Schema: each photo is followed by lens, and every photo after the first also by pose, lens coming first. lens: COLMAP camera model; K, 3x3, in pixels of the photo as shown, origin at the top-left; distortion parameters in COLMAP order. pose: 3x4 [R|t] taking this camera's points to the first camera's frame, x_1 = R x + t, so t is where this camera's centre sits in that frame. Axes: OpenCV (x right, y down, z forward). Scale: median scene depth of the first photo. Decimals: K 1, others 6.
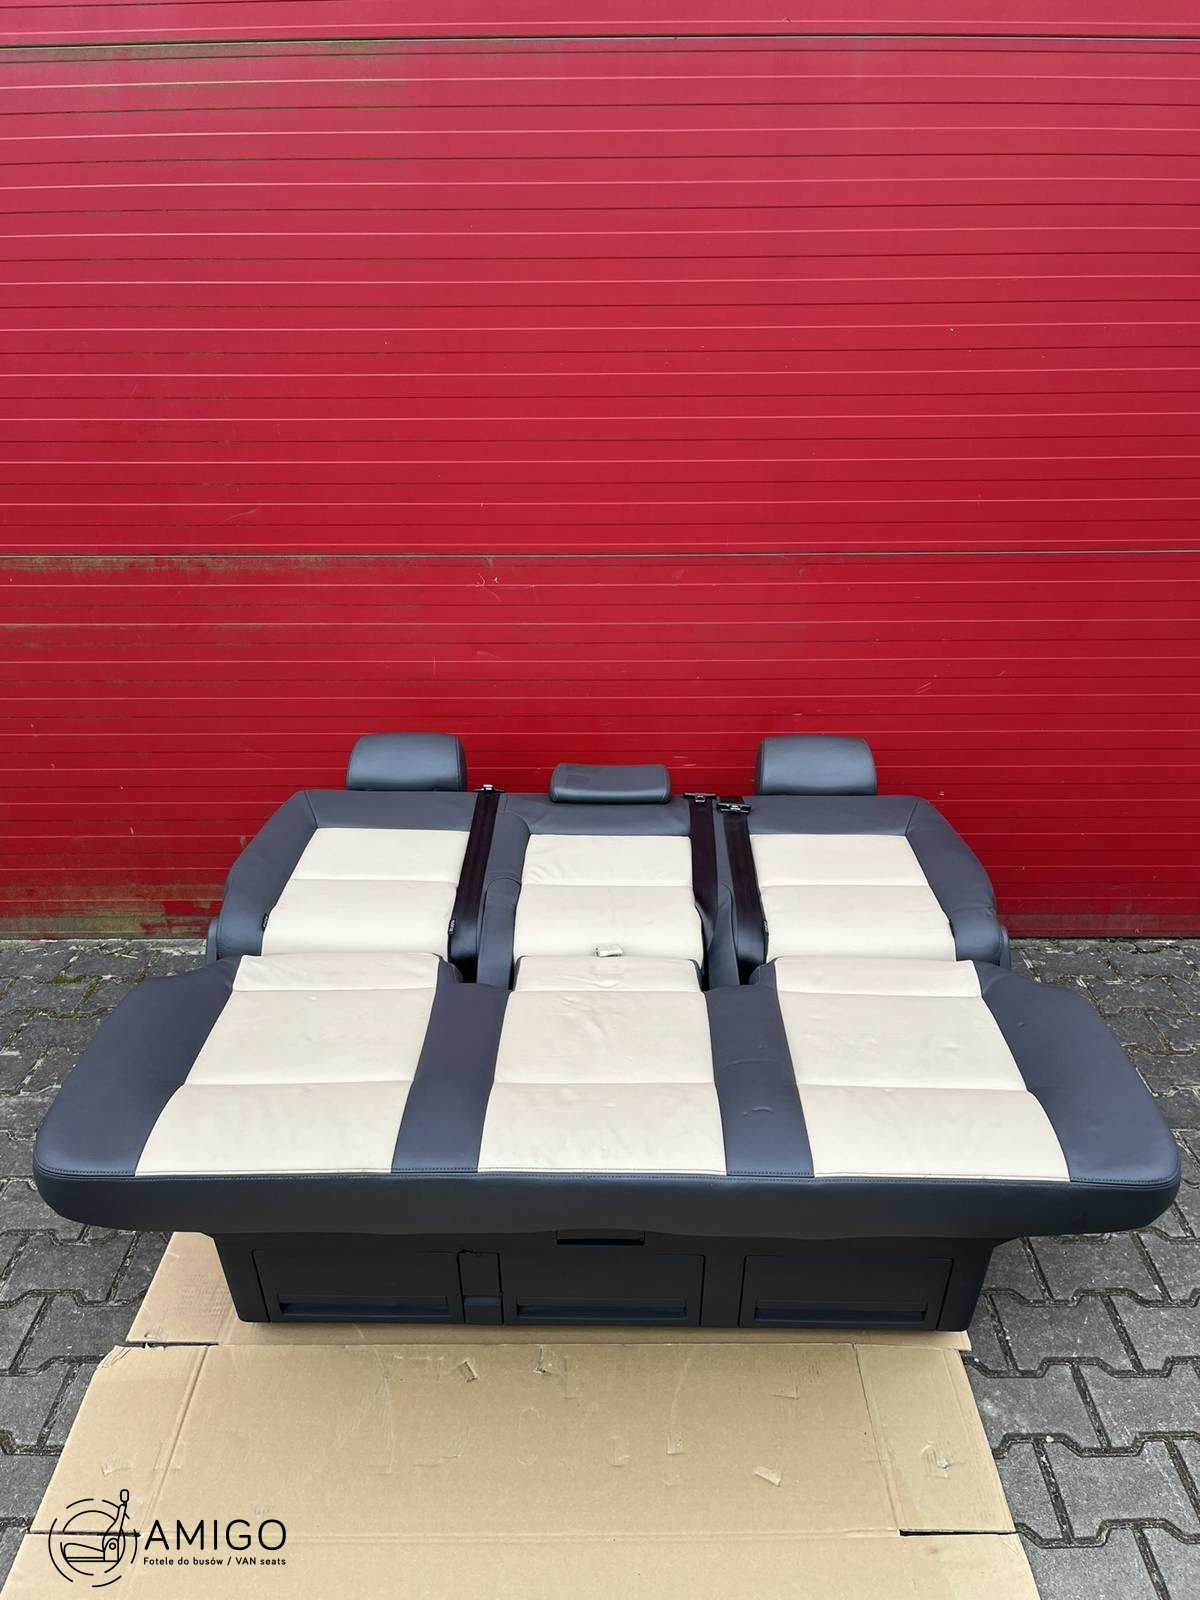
lens RADIAL K [[1216.9, 0, 608.9], [0, 1216.9, 793.5], [0, 0, 1]] dist [0.063731, -0.093988]
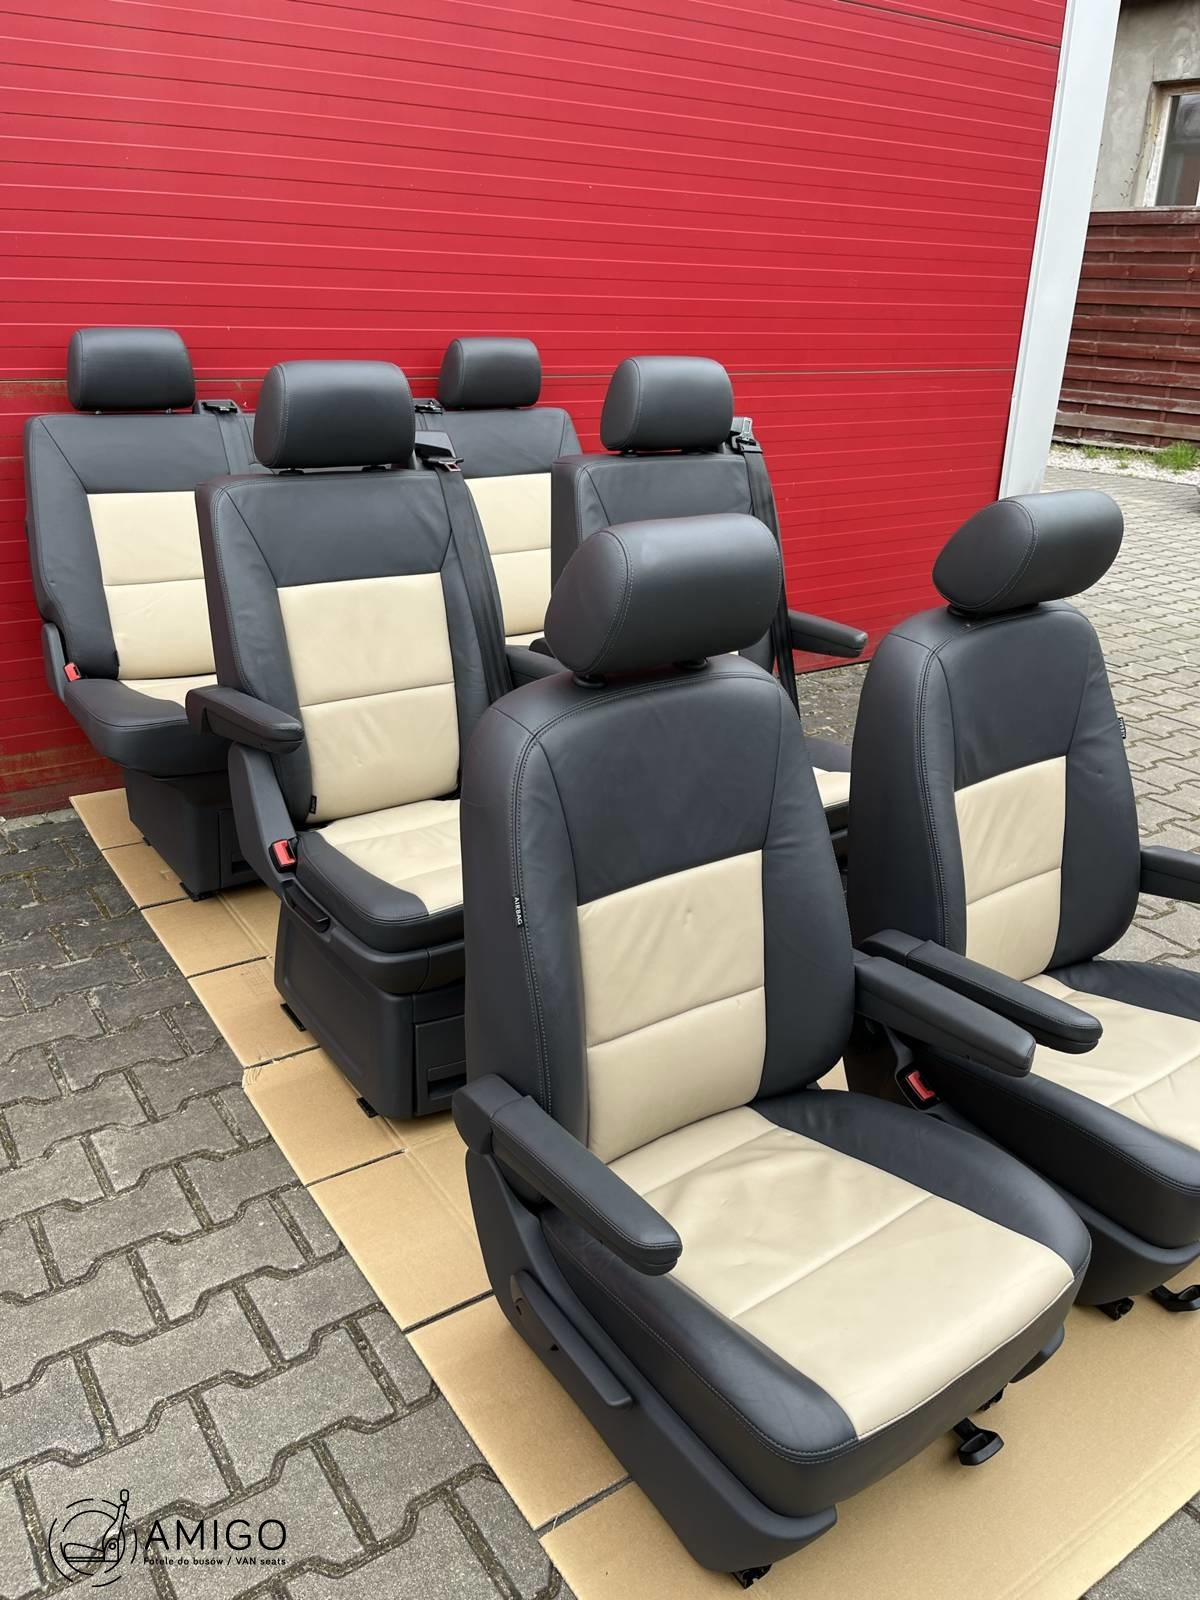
lens RADIAL K [[1216.9, 0, 603.1], [0, 1216.9, 804.8], [0, 0, 1]] dist [0.063731, -0.093988]
pose [[0.824644, -0.191929, 0.532096, -0.469702], [0.194068, 0.979579, 0.052570, 0.167809], [-0.531320, 0.059911, 0.845050, -0.035472]]
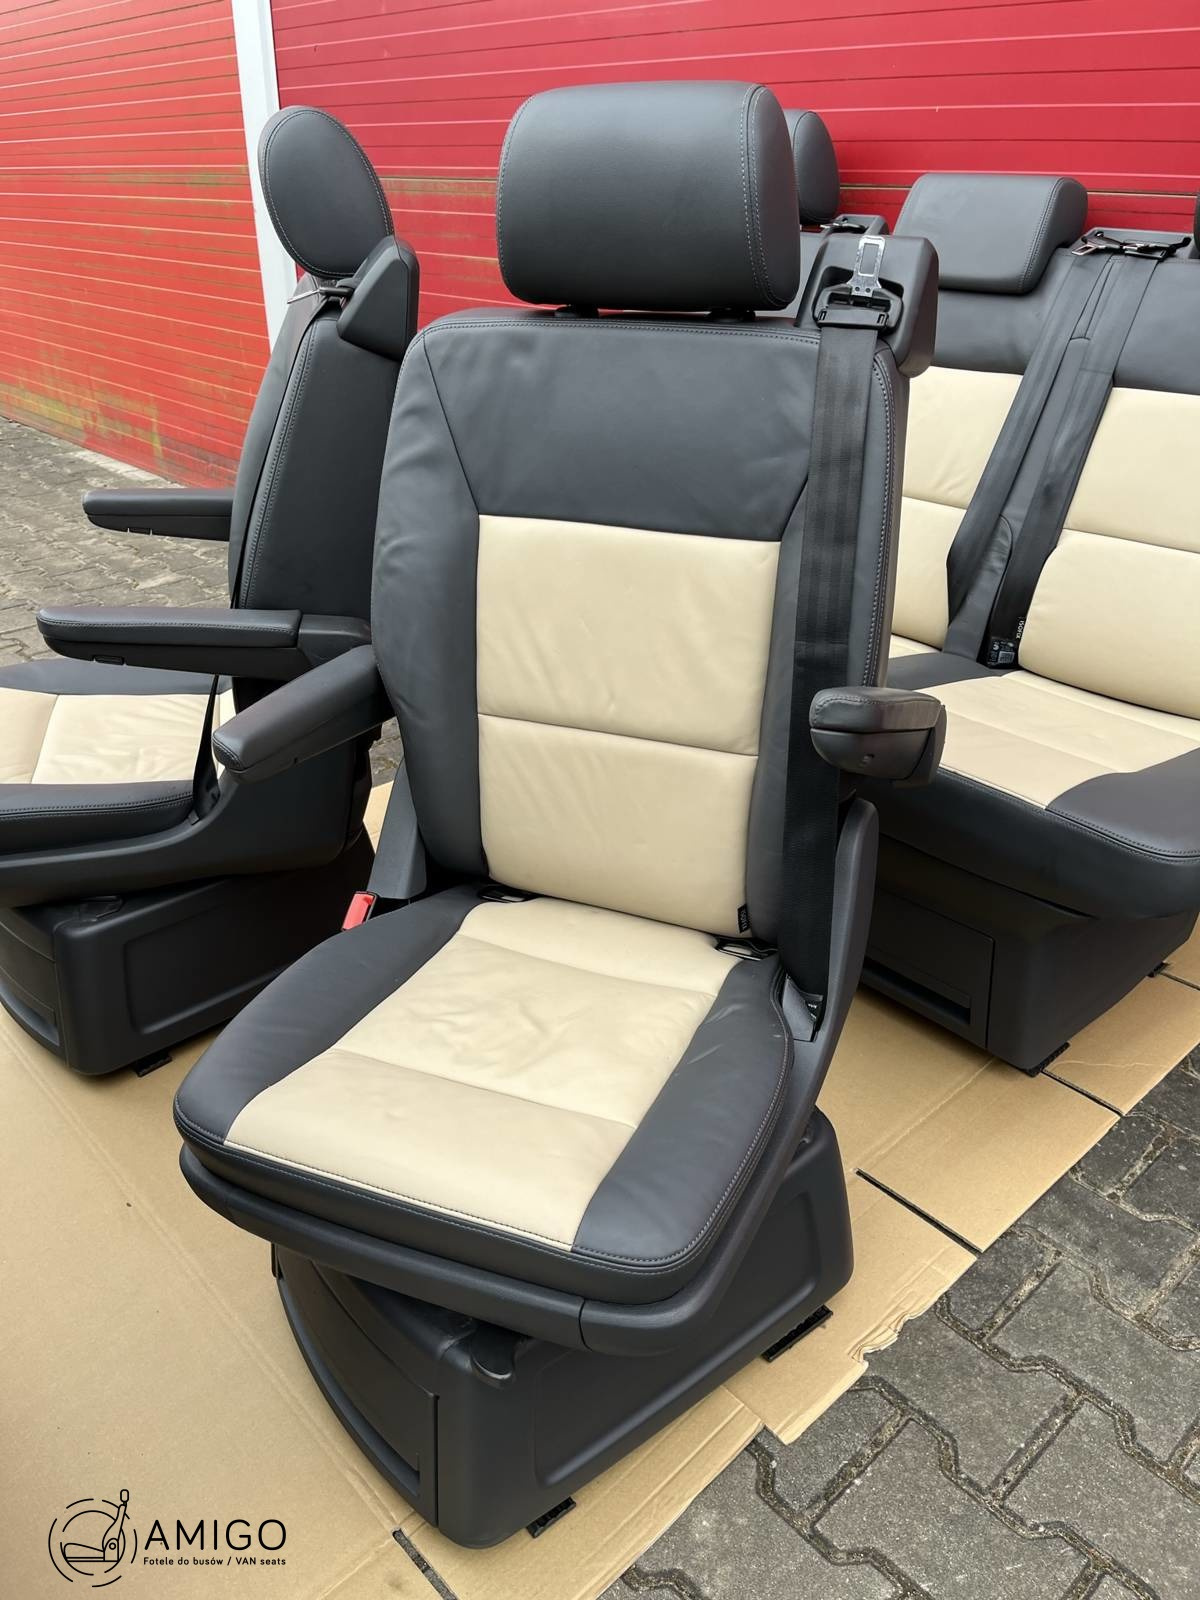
lens RADIAL K [[1216.9, 0, 582.1], [0, 1216.9, 804.2], [0, 0, 1]] dist [0.063731, -0.093988]
pose [[0.669115, 0.349558, -0.655816, 0.362697], [-0.289992, 0.935324, 0.202666, 0.055815], [0.684244, 0.054575, 0.727209, 0.355180]]
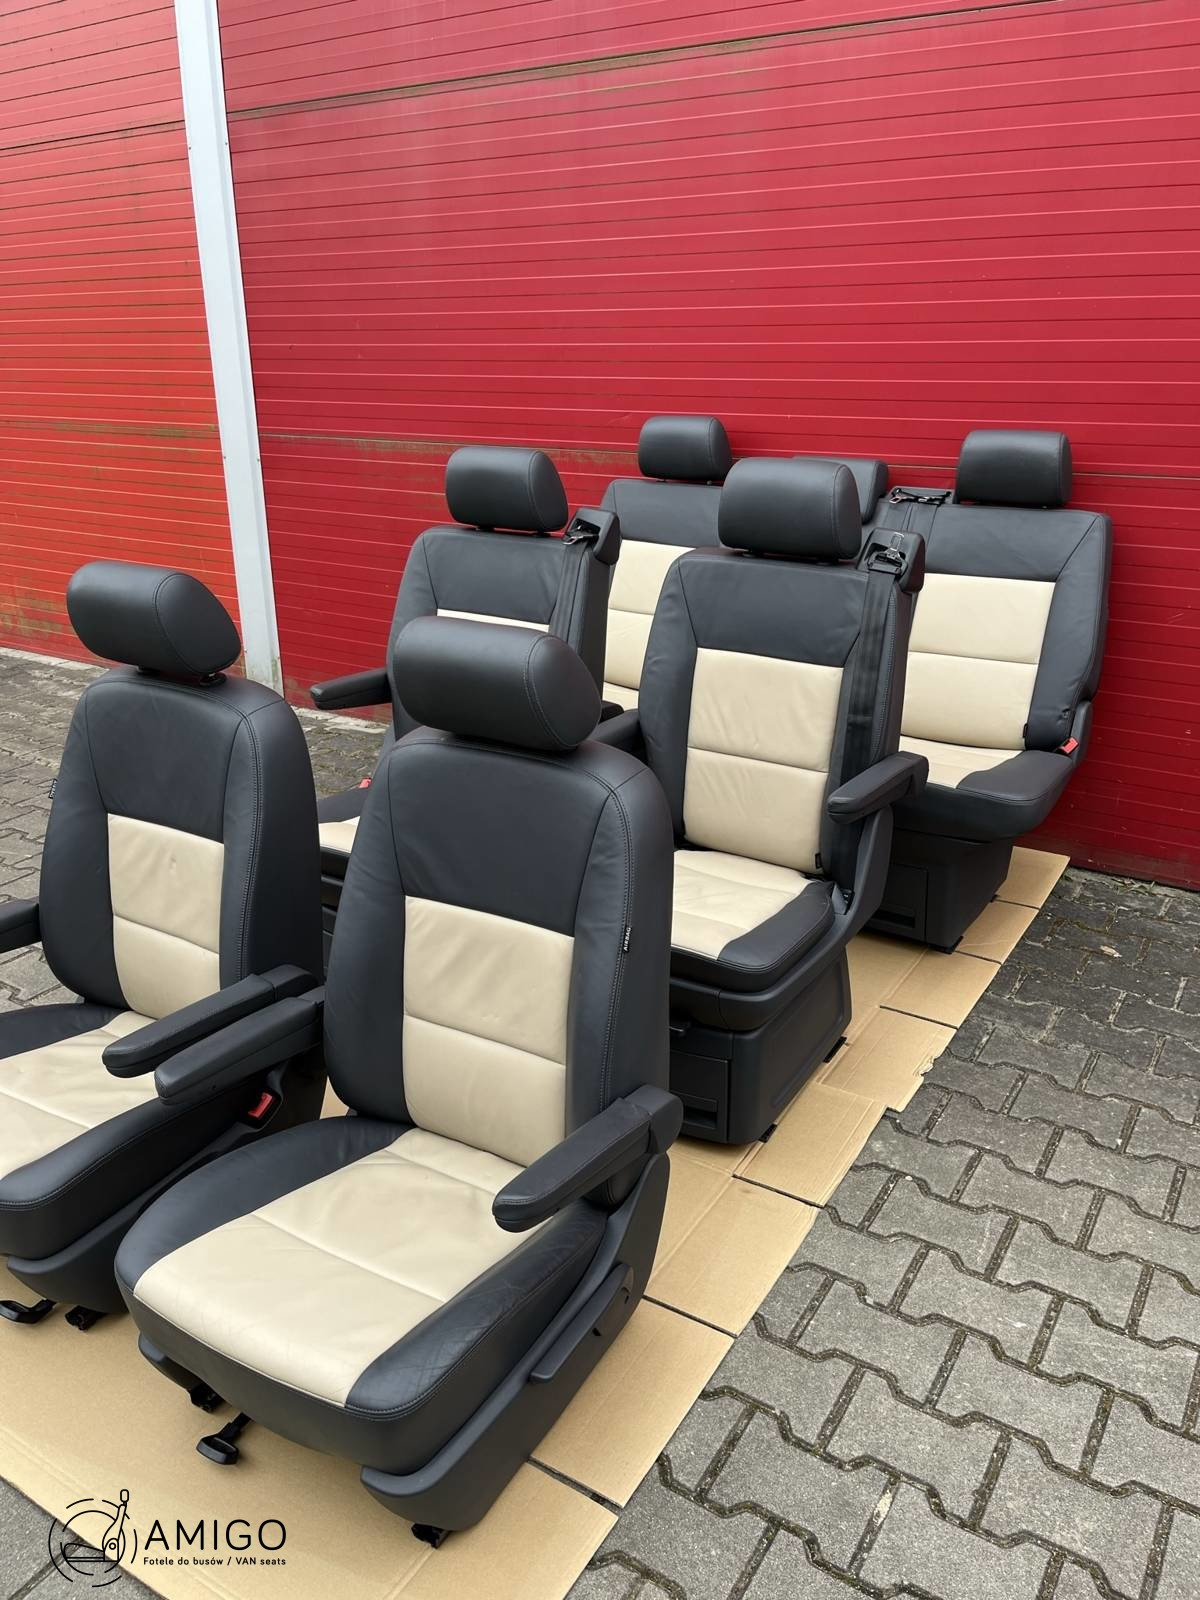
lens RADIAL K [[1216.9, 0, 598.6], [0, 1216.9, 806.3], [0, 0, 1]] dist [0.063731, -0.093988]
pose [[0.842291, 0.192731, -0.503388, 0.412048], [-0.211278, 0.977208, 0.020623, 0.150842], [0.495890, 0.088984, 0.863814, -0.098635]]
